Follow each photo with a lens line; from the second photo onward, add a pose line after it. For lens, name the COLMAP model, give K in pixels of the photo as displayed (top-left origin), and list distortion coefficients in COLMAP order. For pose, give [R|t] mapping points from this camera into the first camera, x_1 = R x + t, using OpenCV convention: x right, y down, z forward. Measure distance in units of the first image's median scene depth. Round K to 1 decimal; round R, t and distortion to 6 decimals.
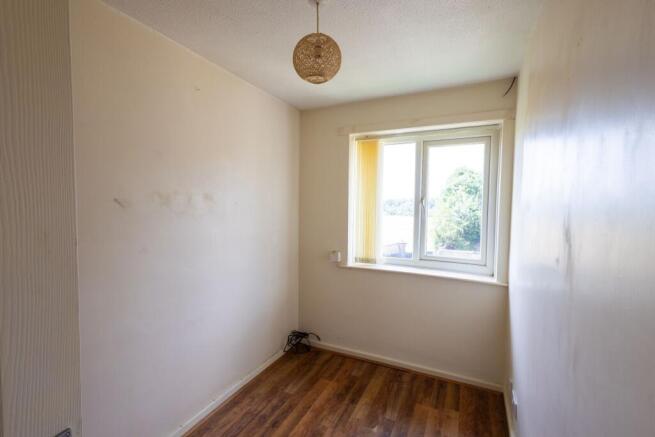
lens RADIAL K [[304.3, 0, 328.7], [0, 304.3, 221.4], [0, 0, 1]] dist [0.015909, -0.000446]
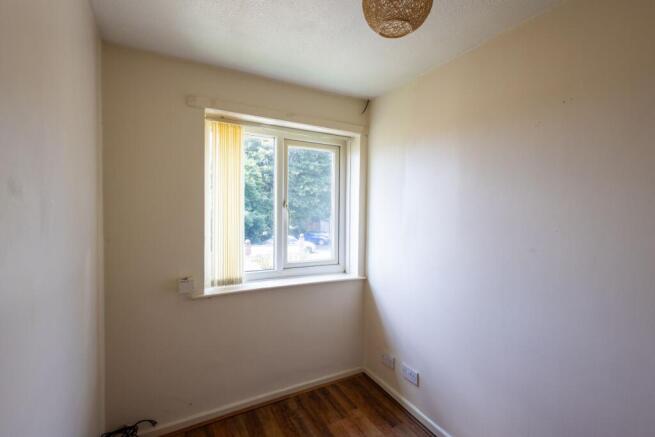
lens RADIAL K [[304.3, 0, 333.0], [0, 304.3, 219.4], [0, 0, 1]] dist [0.015909, -0.000446]
pose [[0.570218, -0.030926, 0.820911, -0.385499], [0.038290, 0.999206, 0.011046, -0.027592], [-0.820601, 0.025134, 0.570949, 0.392783]]
